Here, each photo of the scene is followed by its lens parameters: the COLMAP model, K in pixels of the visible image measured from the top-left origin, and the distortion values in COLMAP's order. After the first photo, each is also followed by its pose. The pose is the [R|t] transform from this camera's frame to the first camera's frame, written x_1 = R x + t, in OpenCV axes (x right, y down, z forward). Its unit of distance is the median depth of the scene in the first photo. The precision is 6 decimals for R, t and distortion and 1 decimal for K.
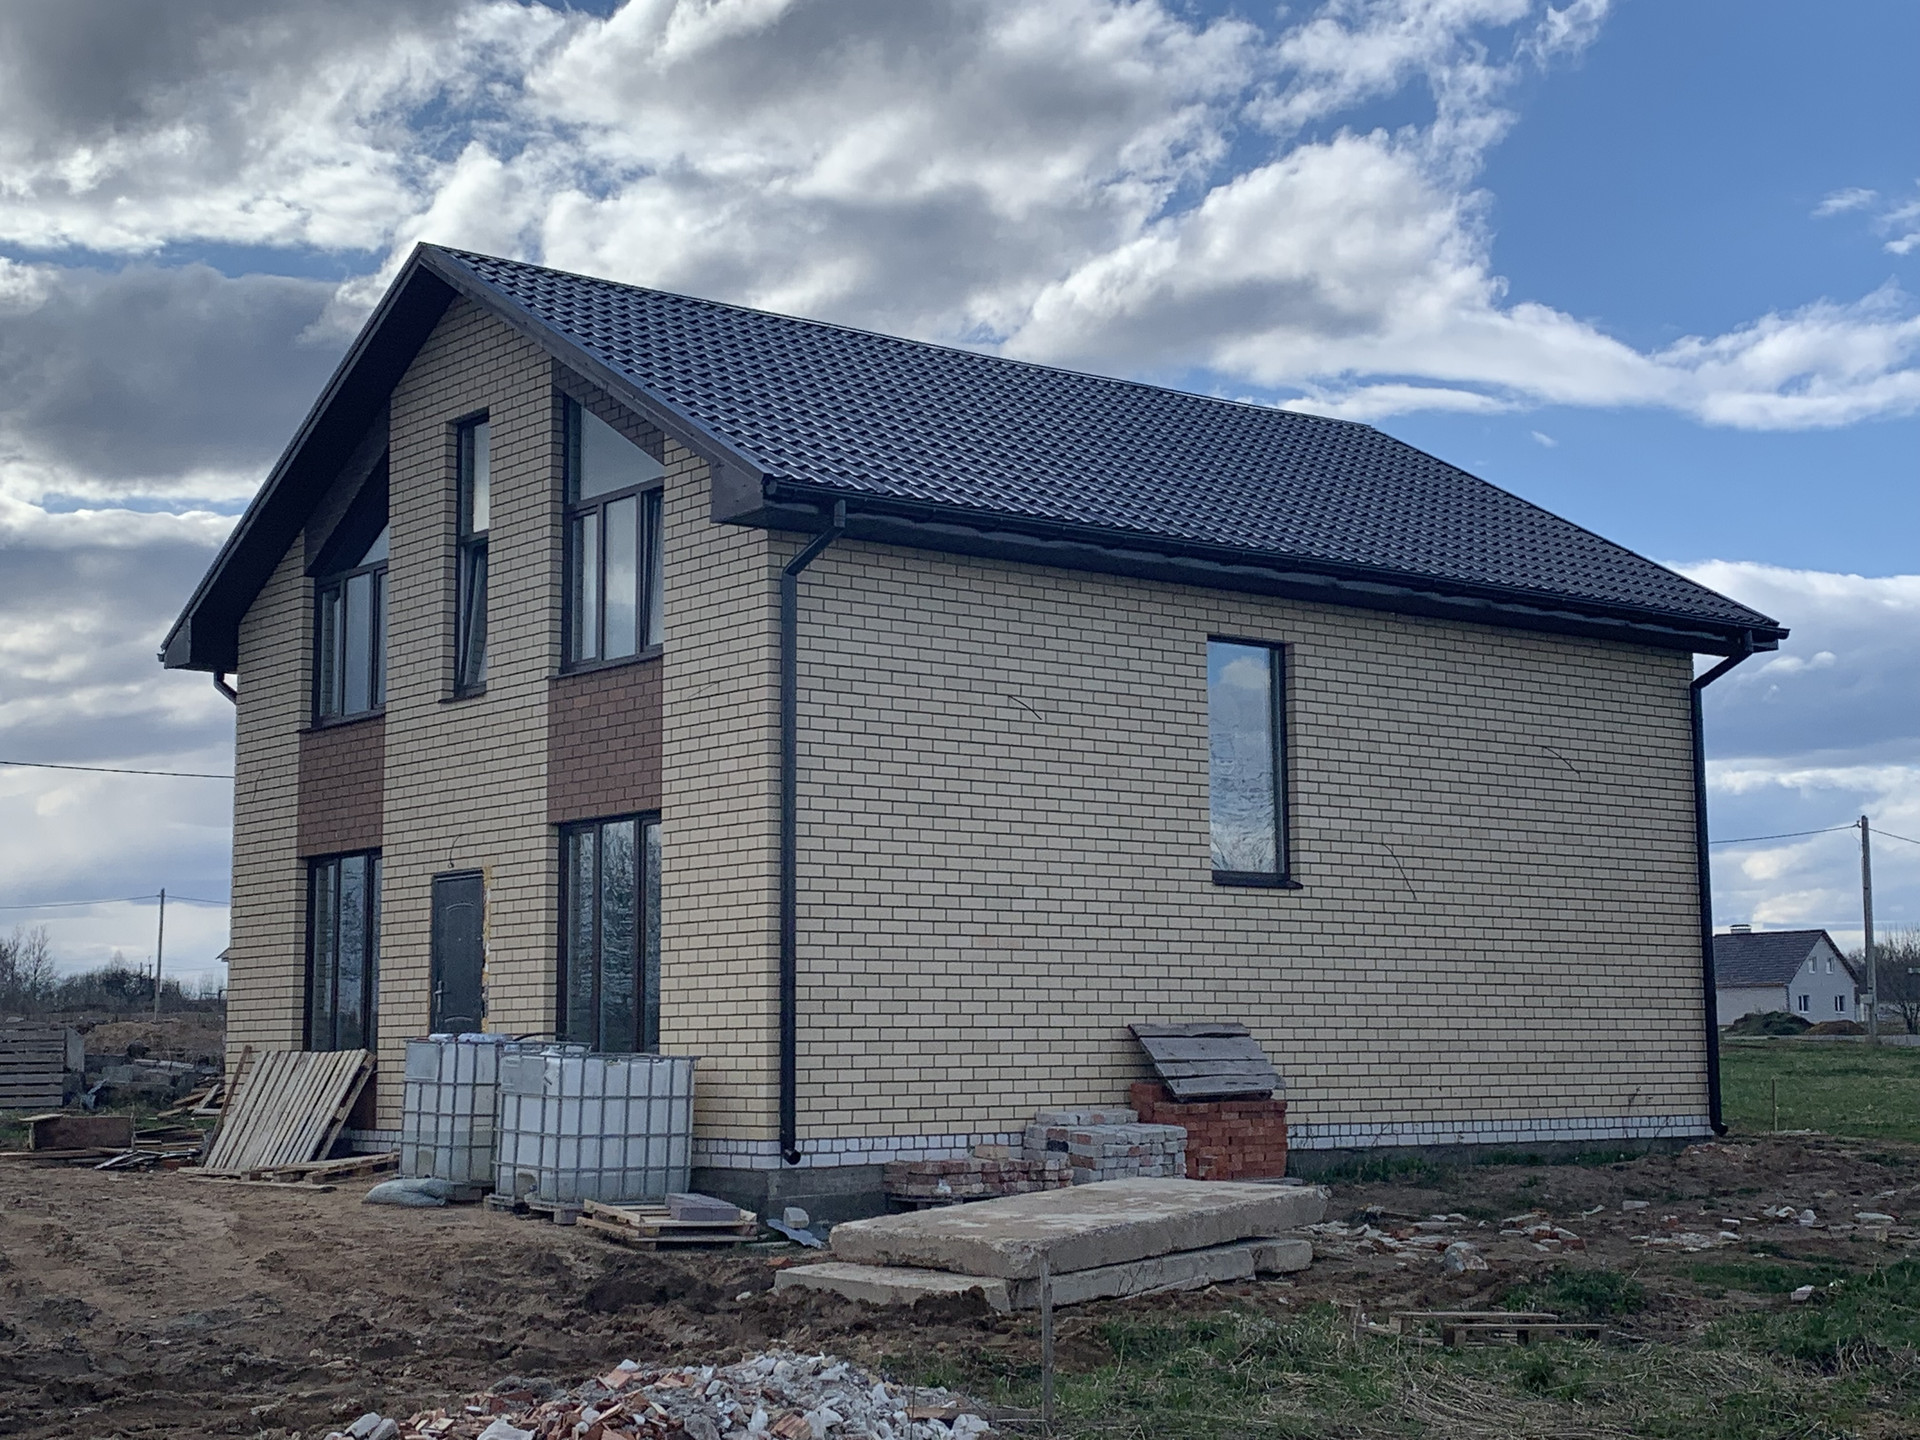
lens RADIAL K [[2713.0, 0, 960.0], [0, 2713.0, 720.0], [0, 0, 1]] dist [0.147600, 0.007514]
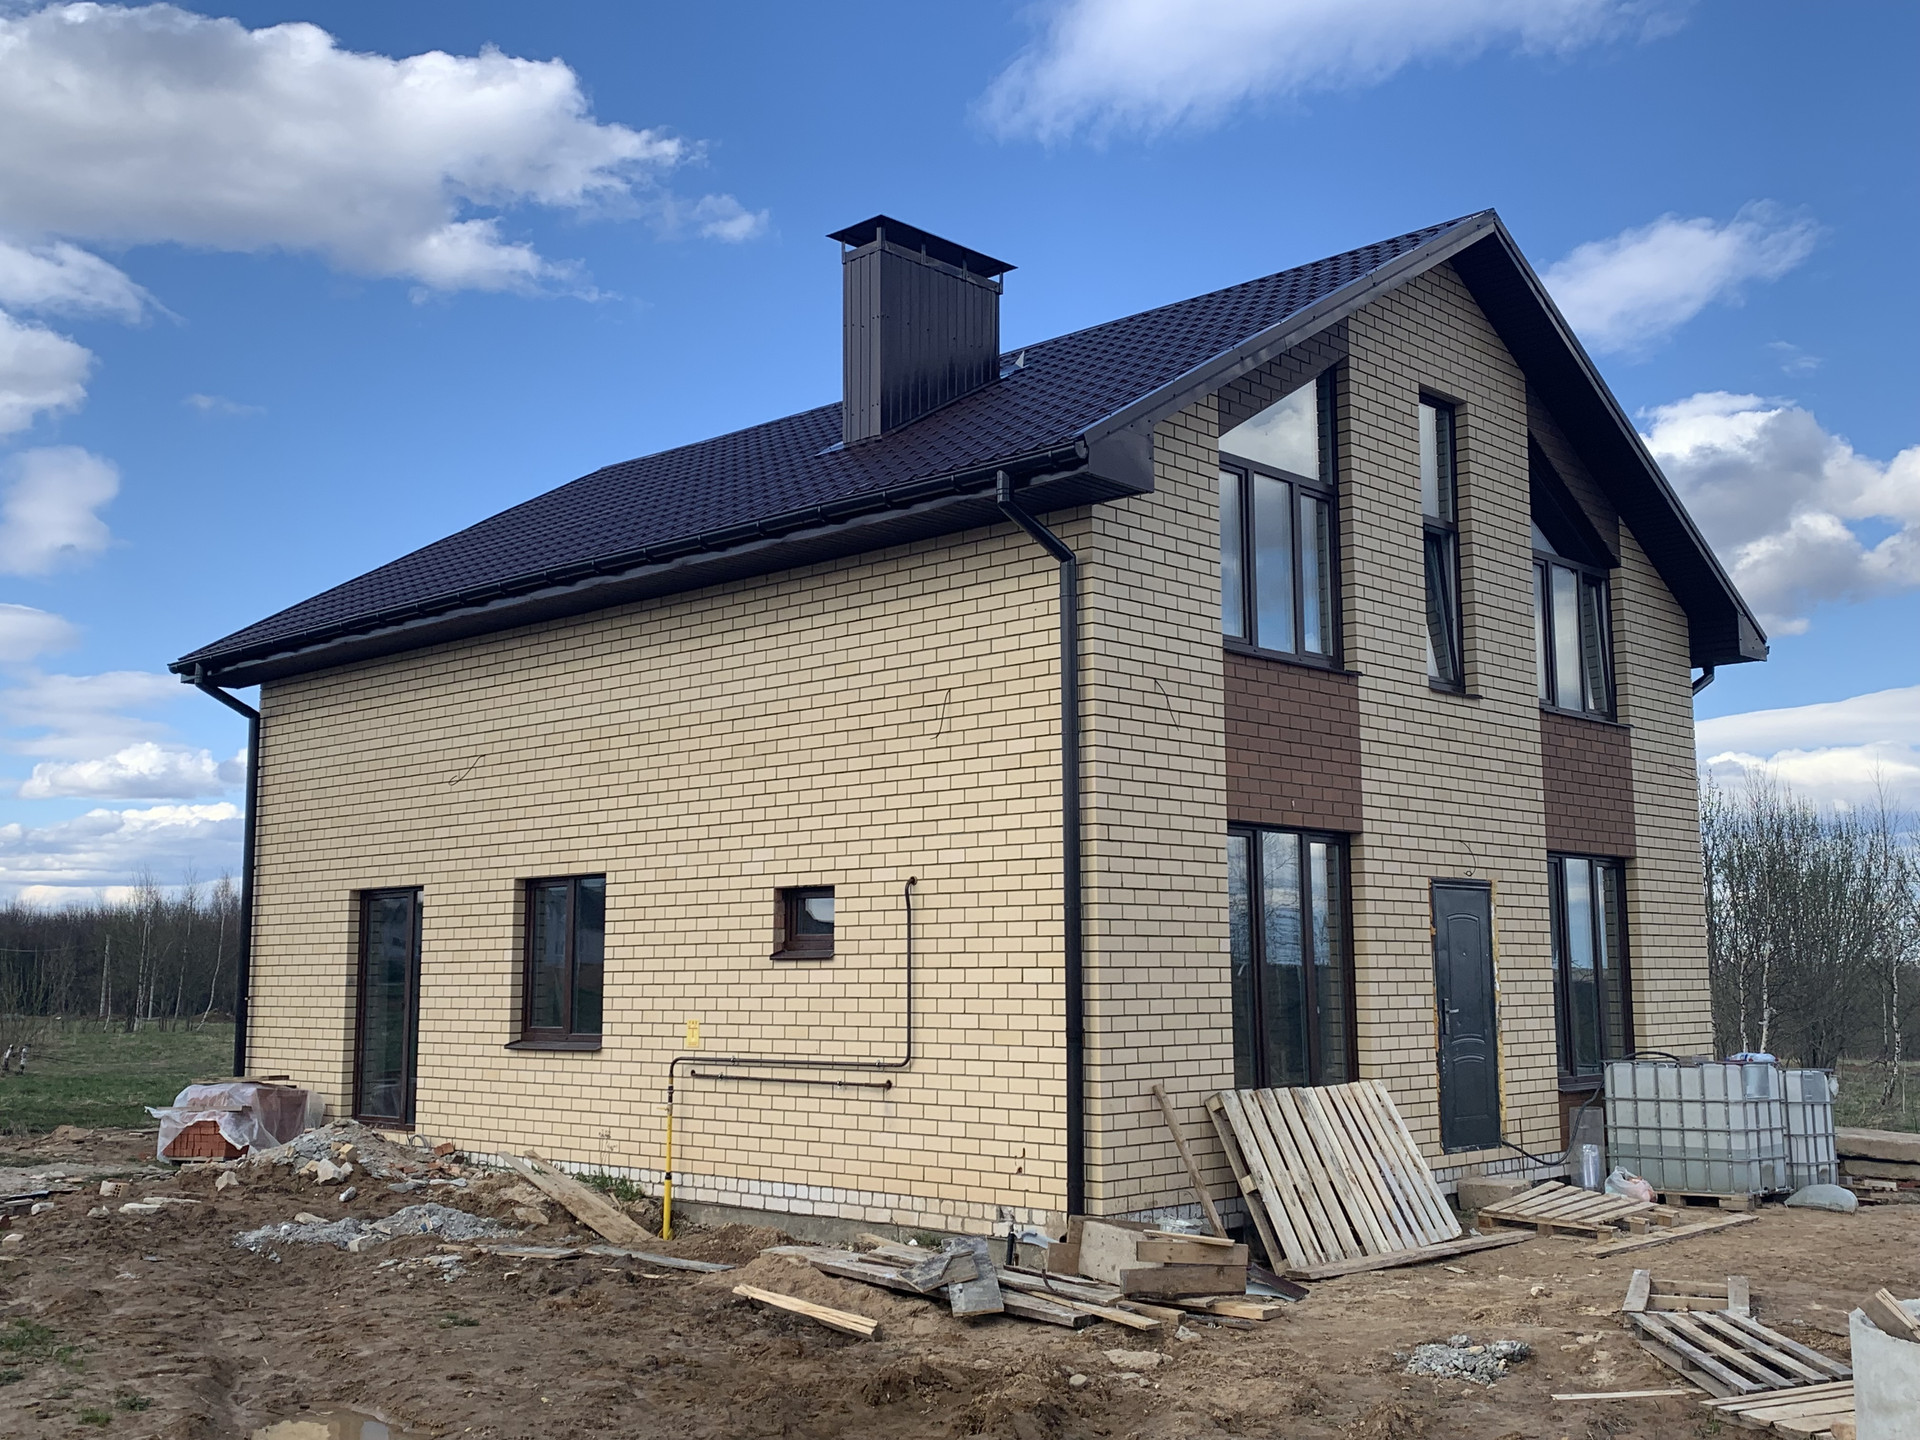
lens RADIAL K [[1939.6, 0, 960.0], [0, 1939.6, 720.0], [0, 0, 1]] dist [0.212713, -0.537920]
pose [[-0.146144, 0.131774, 0.980448, -0.816312], [-0.114312, 0.982200, -0.149049, 0.120328], [-0.982637, -0.133860, -0.128479, 1.252181]]
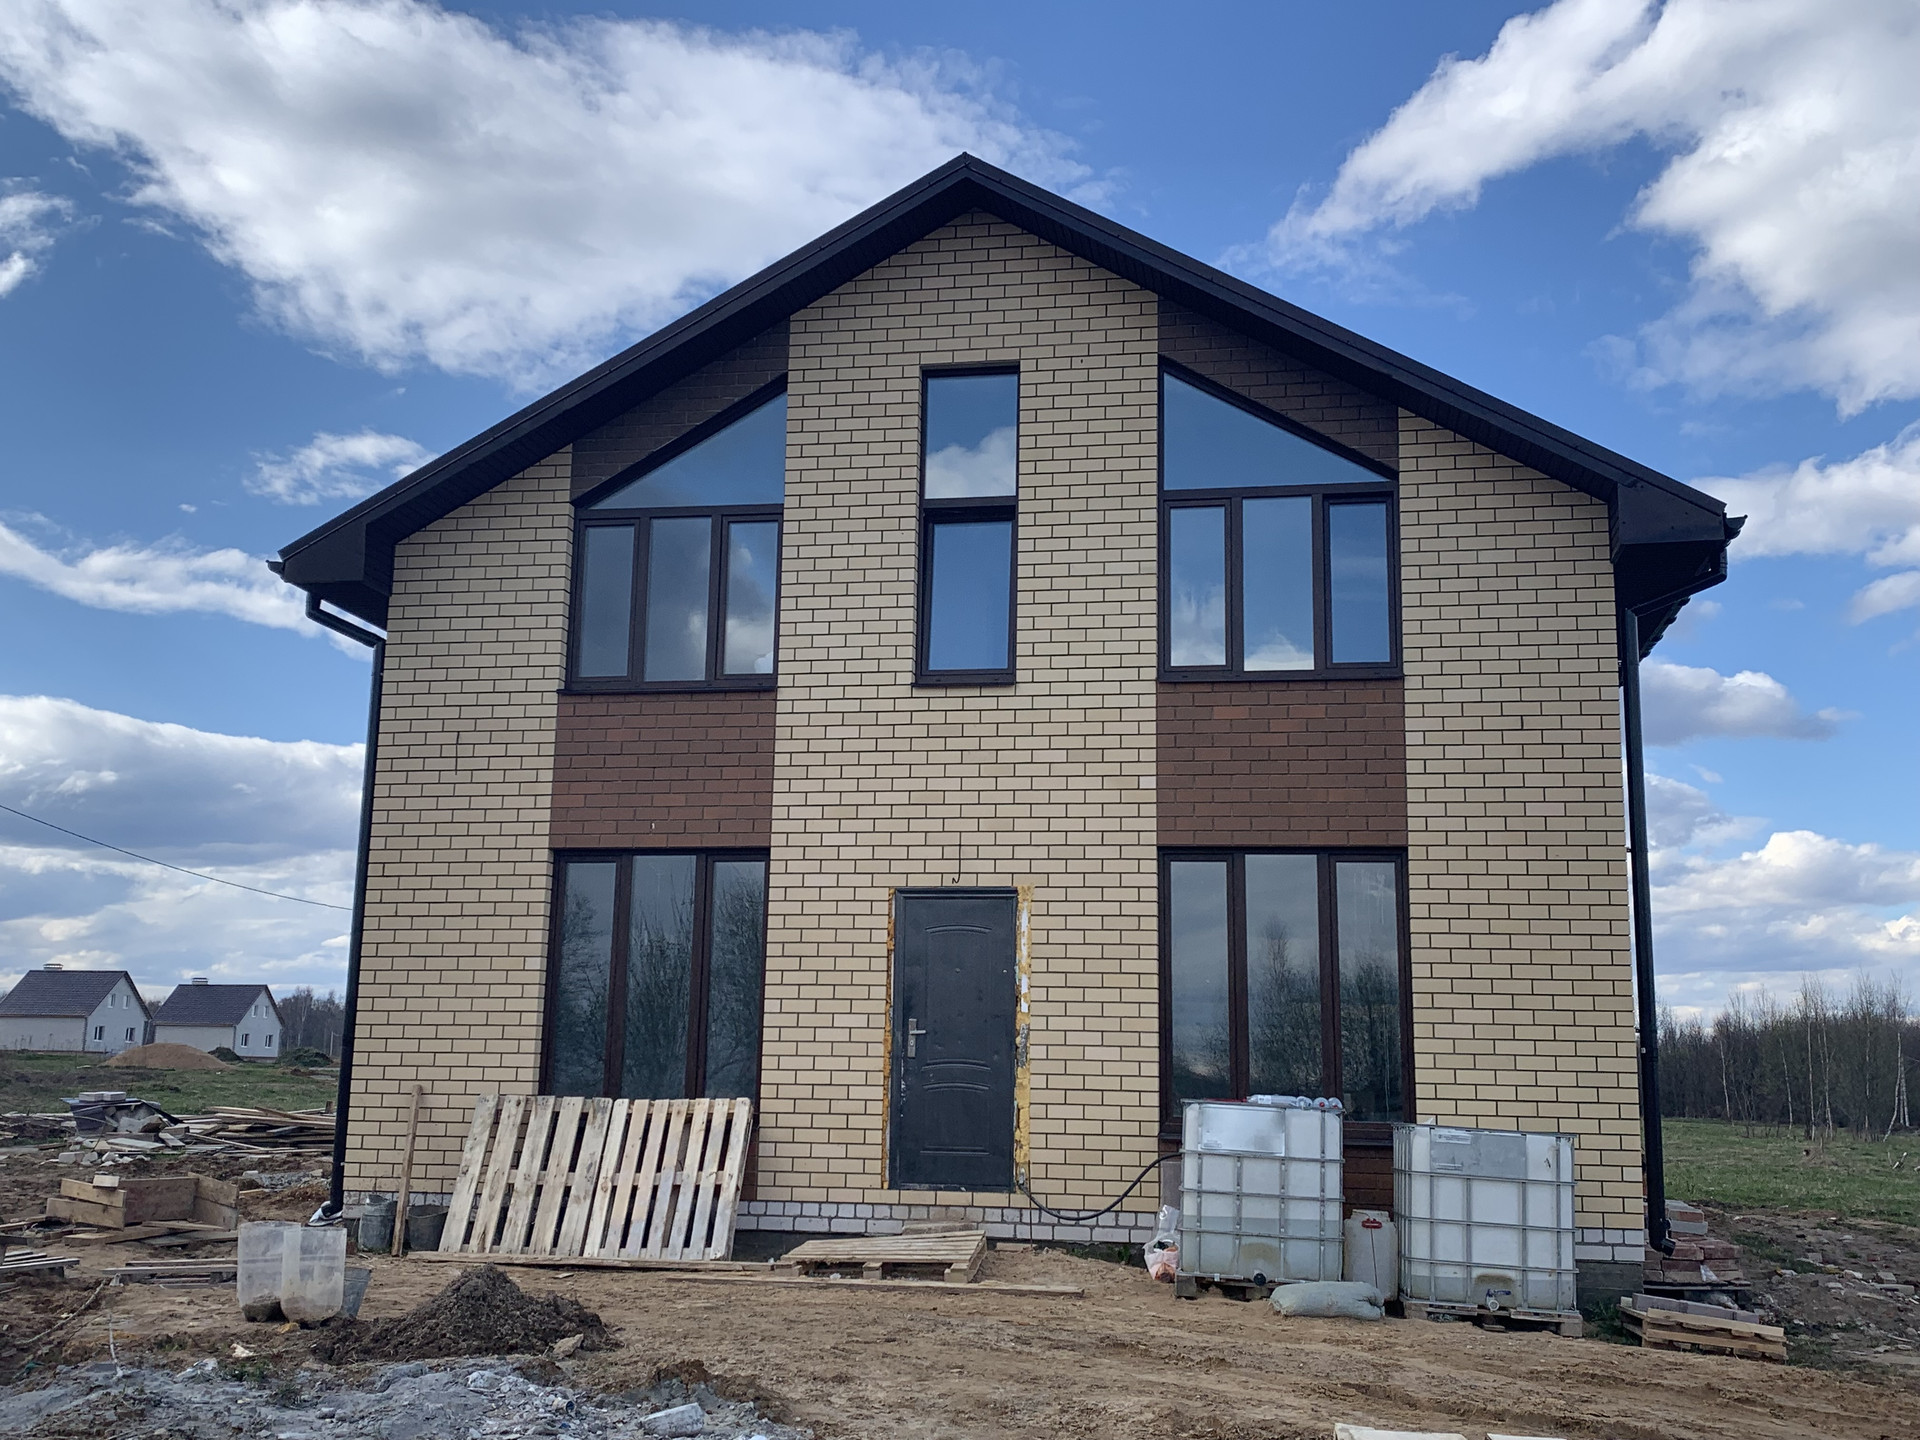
lens RADIAL K [[1939.6, 0, 960.0], [0, 1939.6, 720.0], [0, 0, 1]] dist [0.212713, -0.537920]
pose [[0.755046, 0.139634, 0.640631, -0.570939], [-0.102275, 0.990182, -0.095283, 0.060628], [-0.647646, 0.006423, 0.761914, 0.537494]]
